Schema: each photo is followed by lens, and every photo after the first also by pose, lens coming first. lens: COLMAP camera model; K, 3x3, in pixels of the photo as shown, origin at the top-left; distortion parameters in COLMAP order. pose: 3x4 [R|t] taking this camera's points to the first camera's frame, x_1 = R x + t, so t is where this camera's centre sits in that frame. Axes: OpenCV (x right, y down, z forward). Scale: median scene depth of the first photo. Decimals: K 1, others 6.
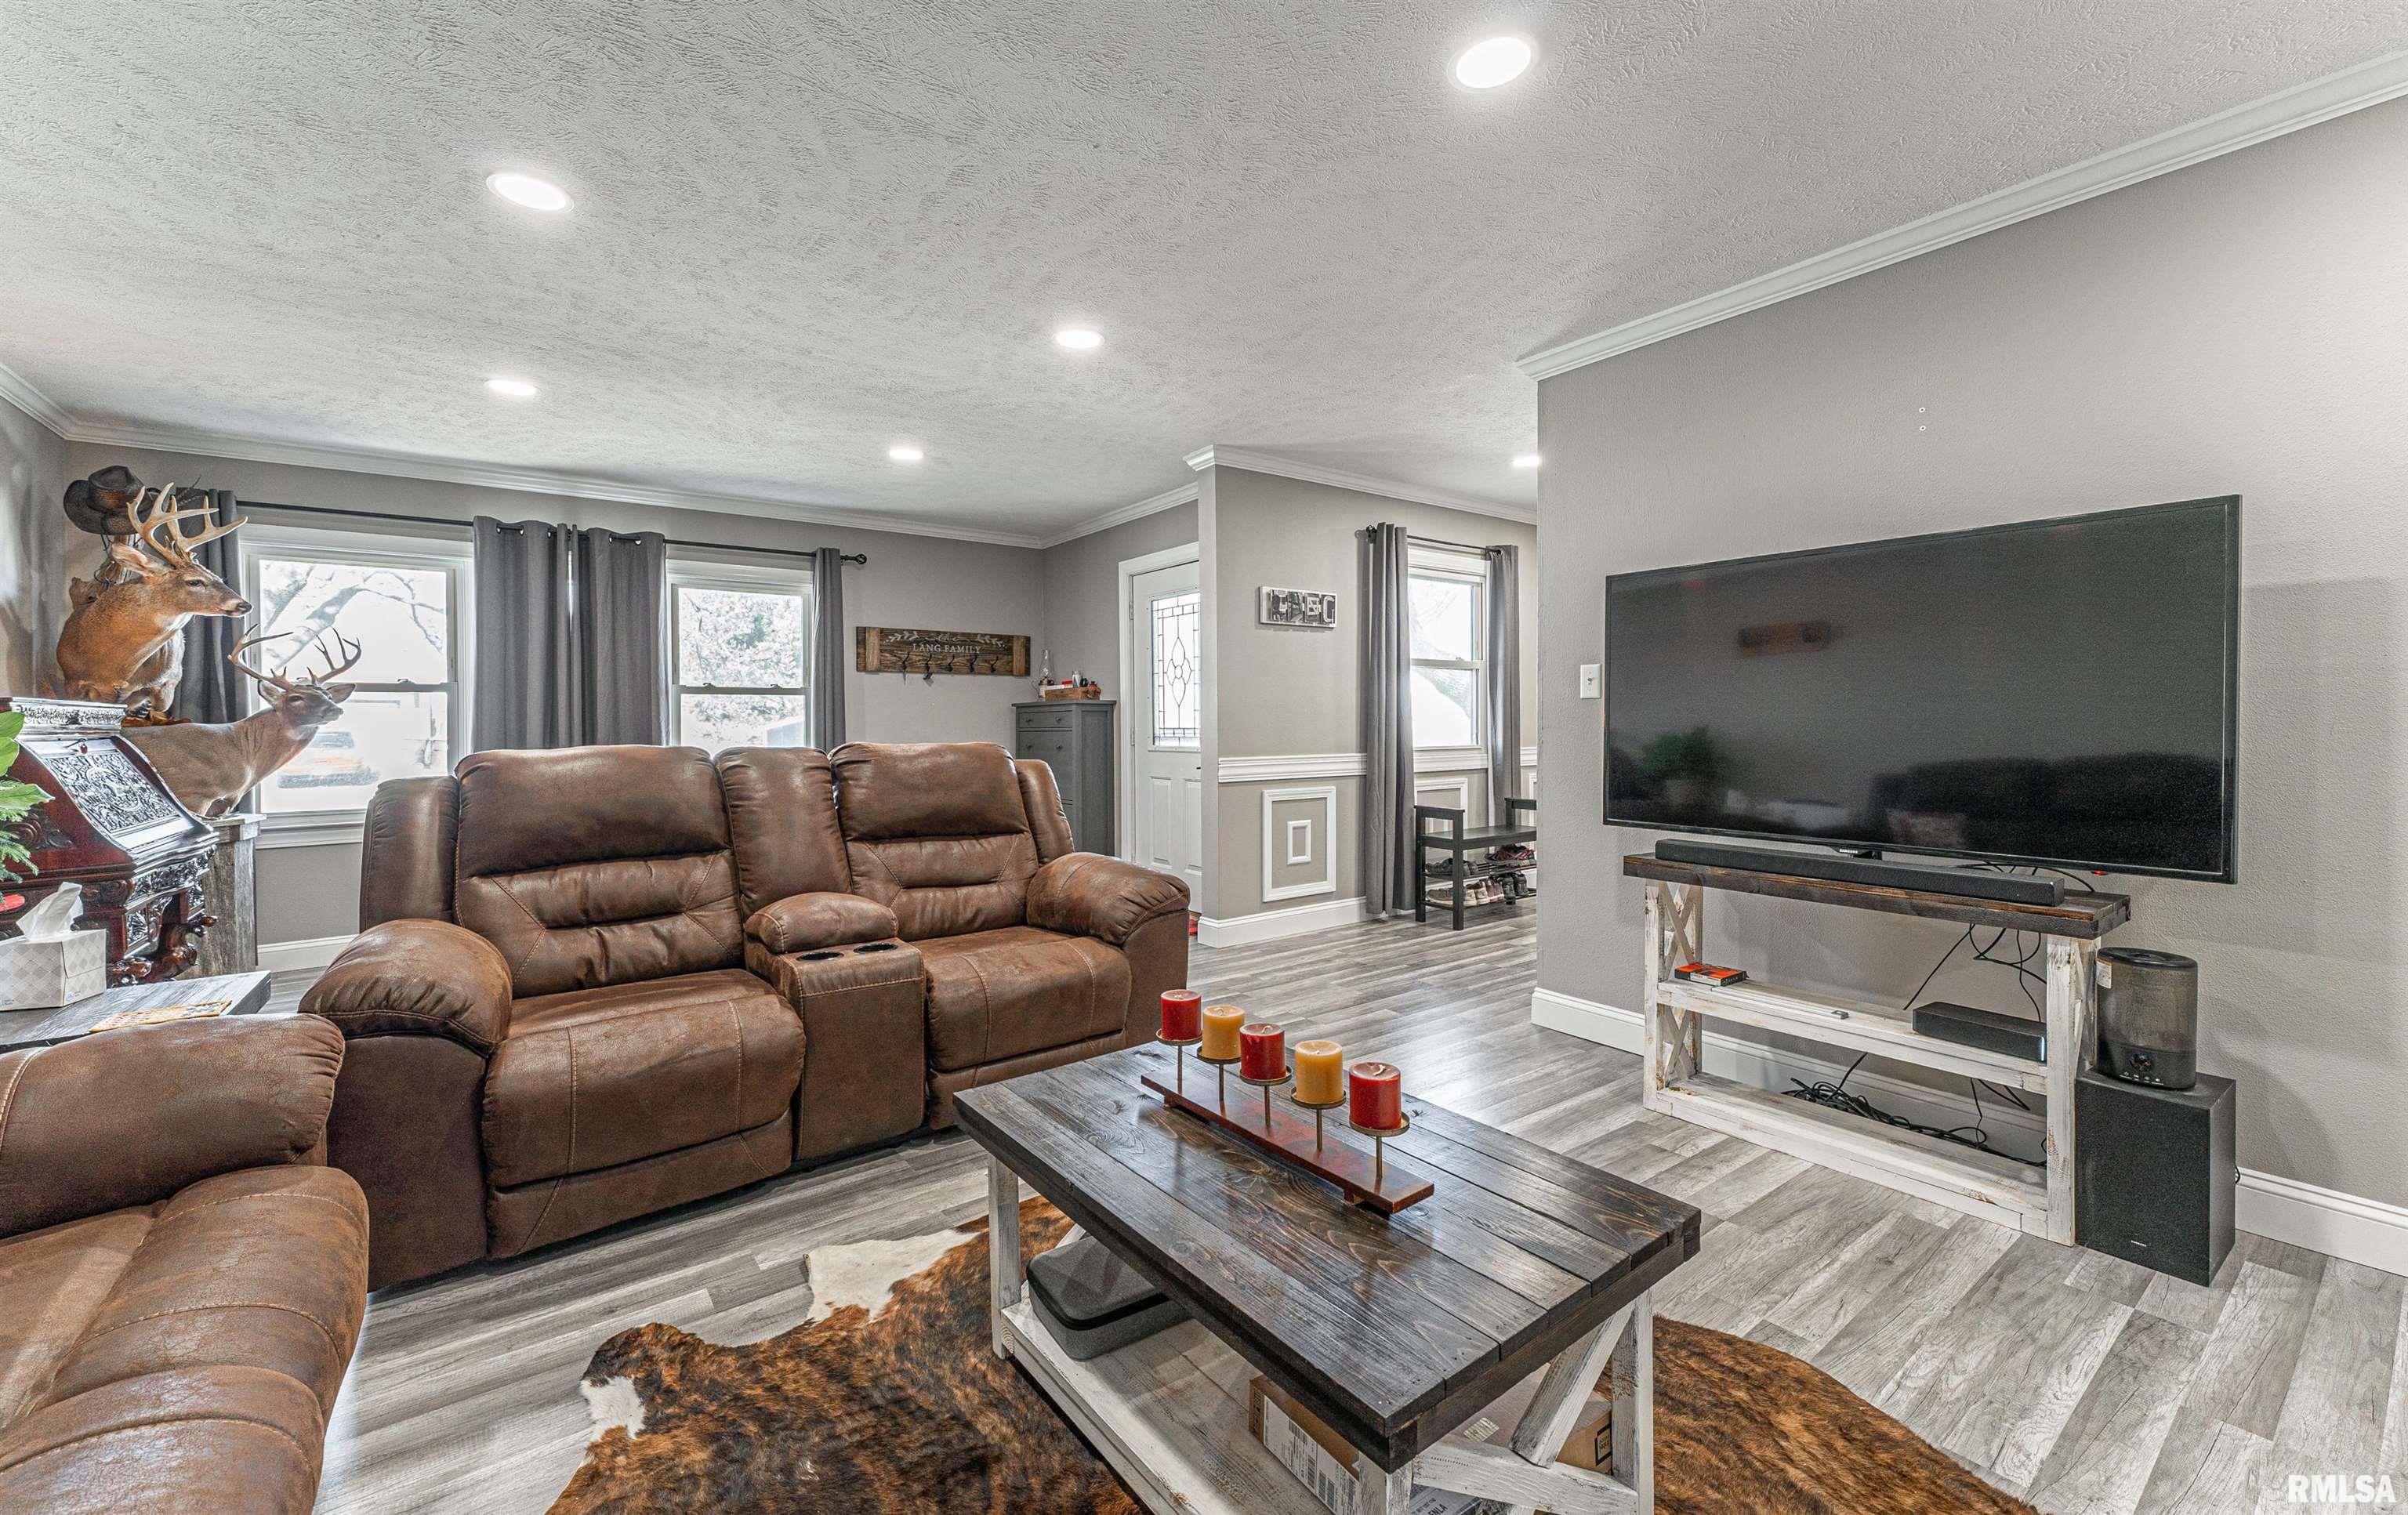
lens RADIAL K [[989.5, 0, 1213.8], [0, 989.5, 744.8], [0, 0, 1]] dist [-0.001614, -0.000098]
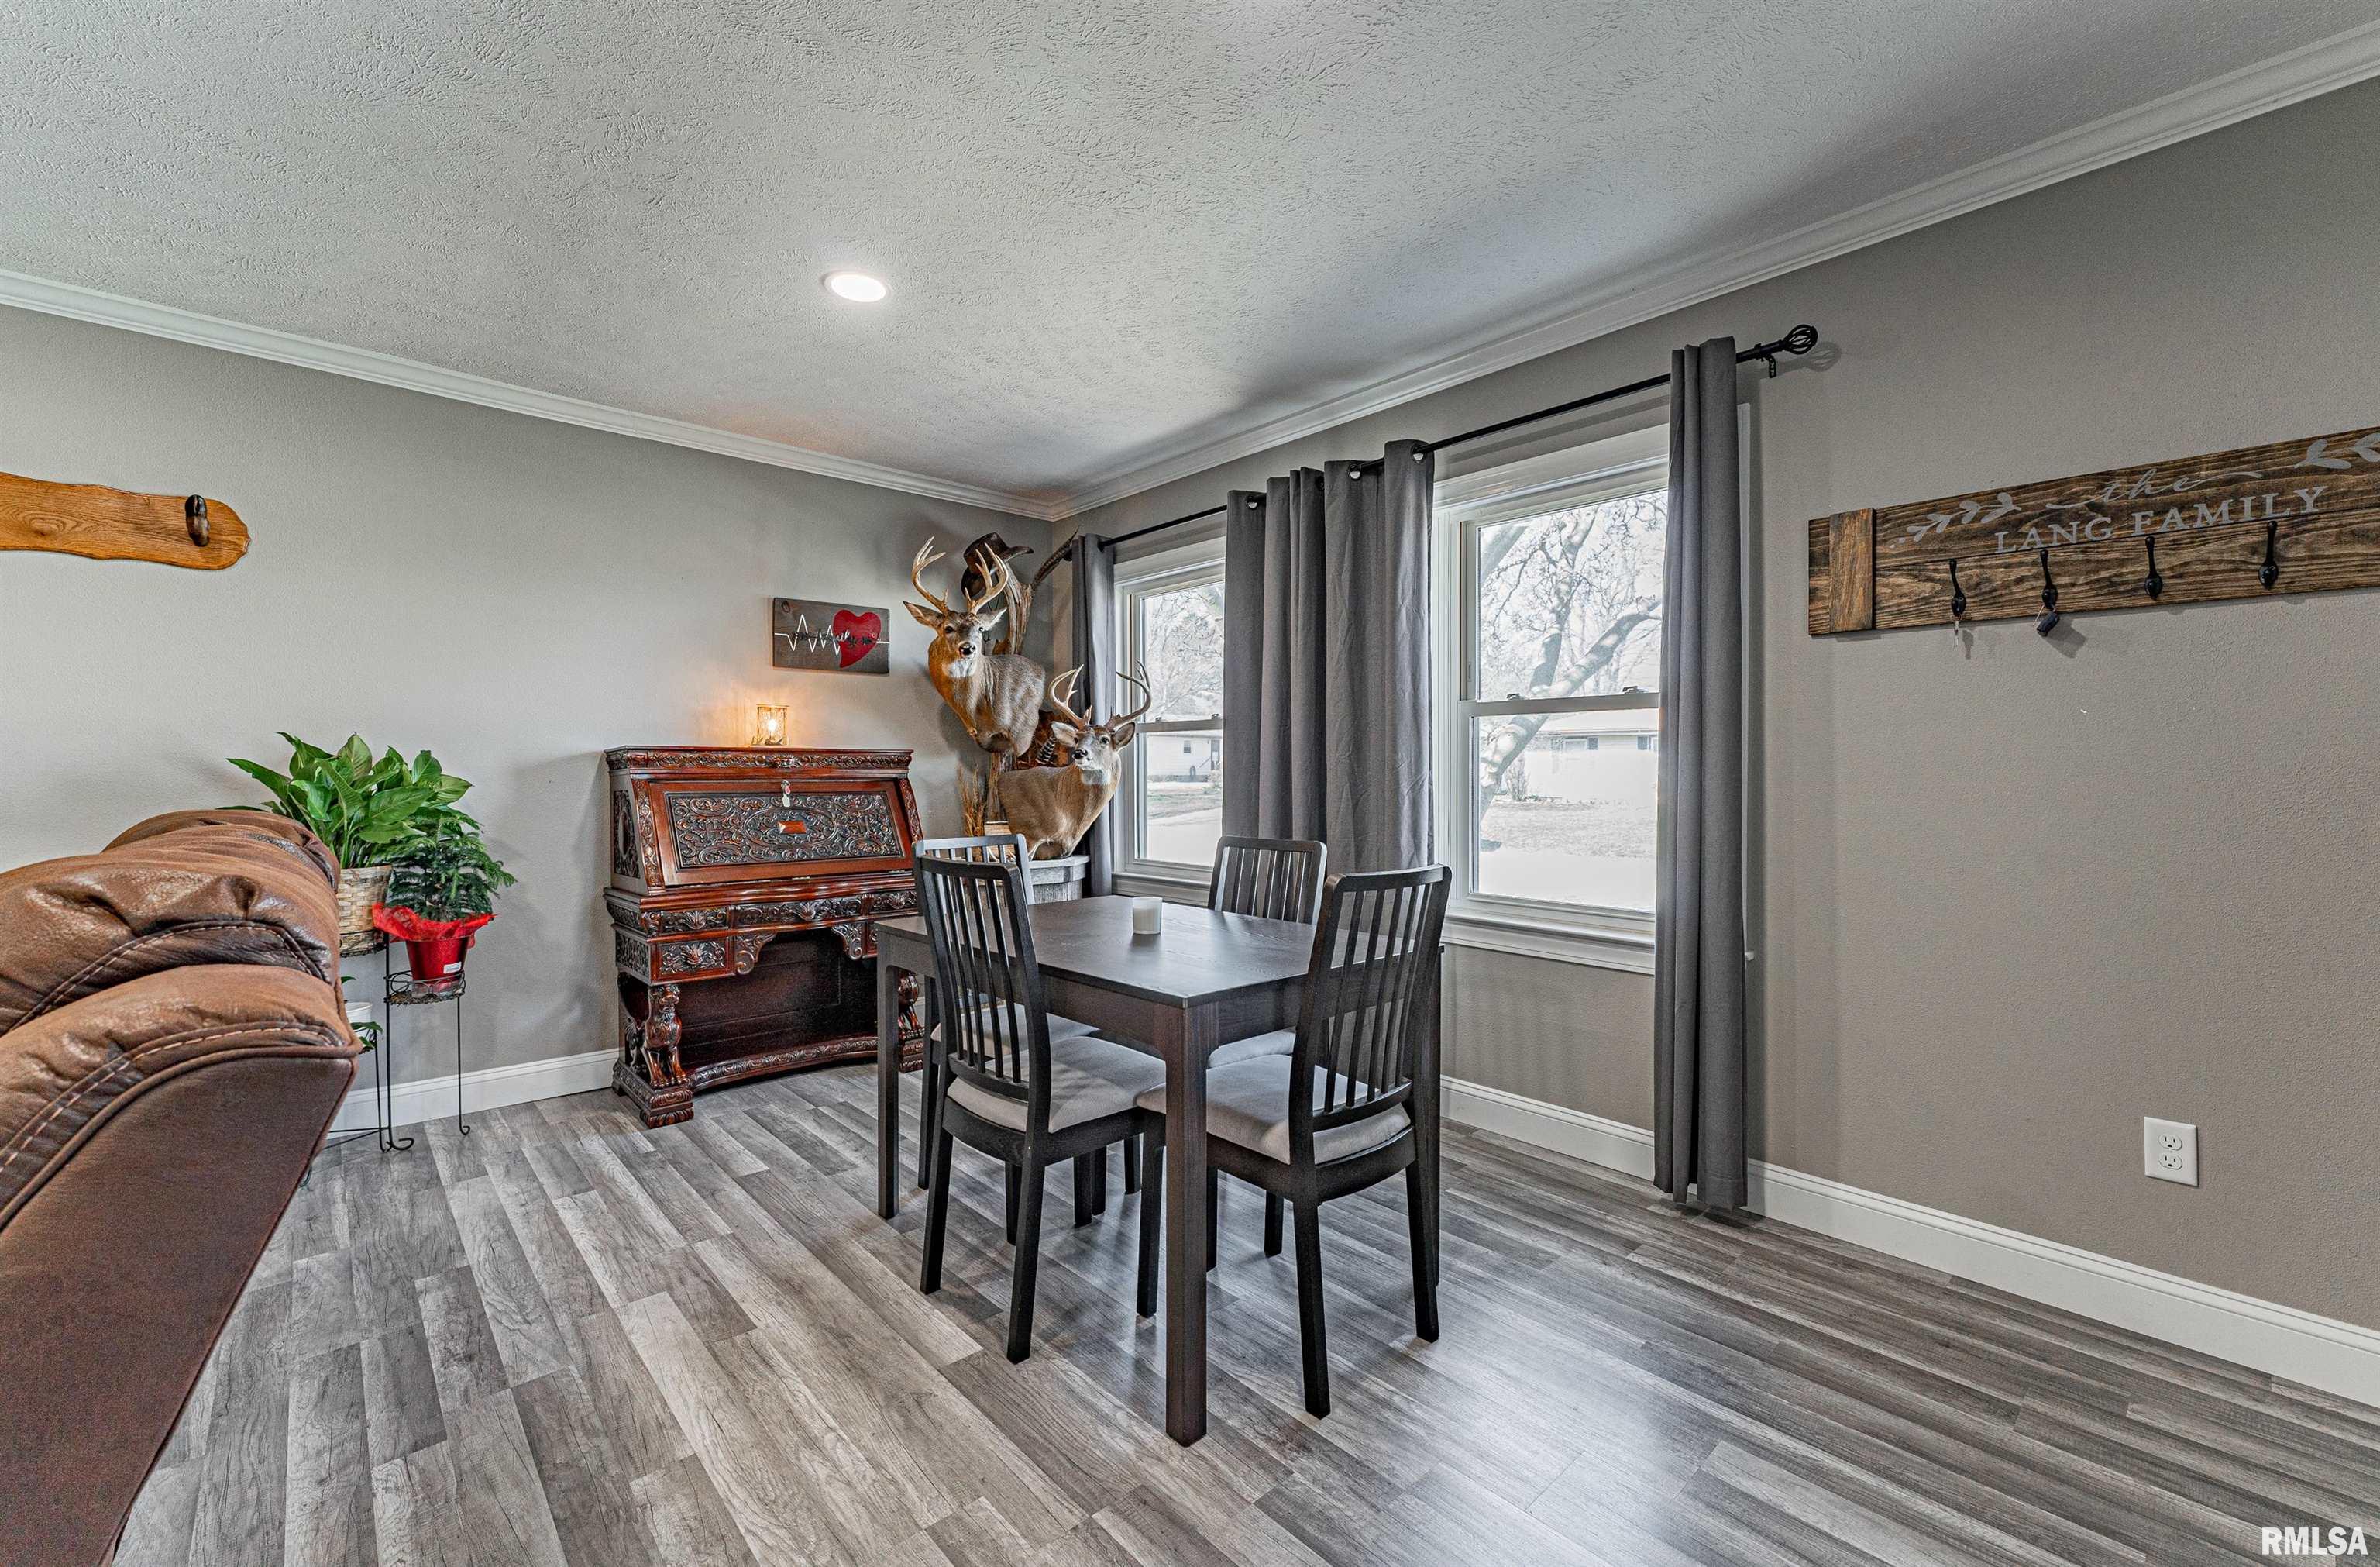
lens RADIAL K [[967.1, 0, 1196.5], [0, 967.1, 782.6], [0, 0, 1]] dist [0.001532, 0.000146]
pose [[0.092515, 0.024995, -0.995398, -0.002346], [-0.018055, 0.999563, 0.023422, -0.021829], [0.995548, 0.015805, 0.092926, 0.731060]]
